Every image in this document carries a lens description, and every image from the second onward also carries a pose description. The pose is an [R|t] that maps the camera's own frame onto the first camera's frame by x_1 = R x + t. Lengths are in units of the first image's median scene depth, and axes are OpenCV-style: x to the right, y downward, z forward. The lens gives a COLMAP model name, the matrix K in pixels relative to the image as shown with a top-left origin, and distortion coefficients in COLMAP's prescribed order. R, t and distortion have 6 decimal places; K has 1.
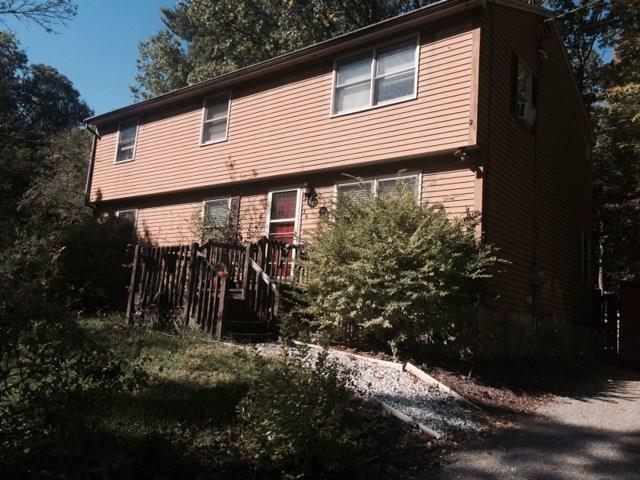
lens RADIAL K [[543.1, 0, 320.0], [0, 543.1, 240.0], [0, 0, 1]] dist [0.088079, -0.096562]
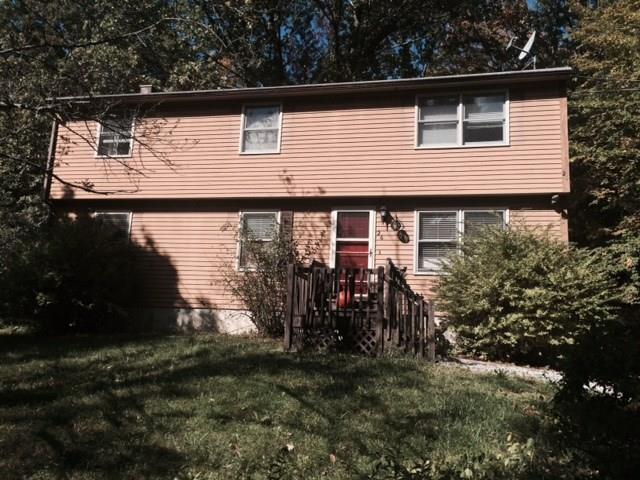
lens RADIAL K [[543.1, 0, 320.0], [0, 543.1, 240.0], [0, 0, 1]] dist [0.088079, -0.096562]
pose [[0.899834, 0.046712, 0.433724, -0.645652], [-0.045352, 0.998880, -0.013488, -0.020949], [-0.433868, -0.007533, 0.900945, 0.106939]]
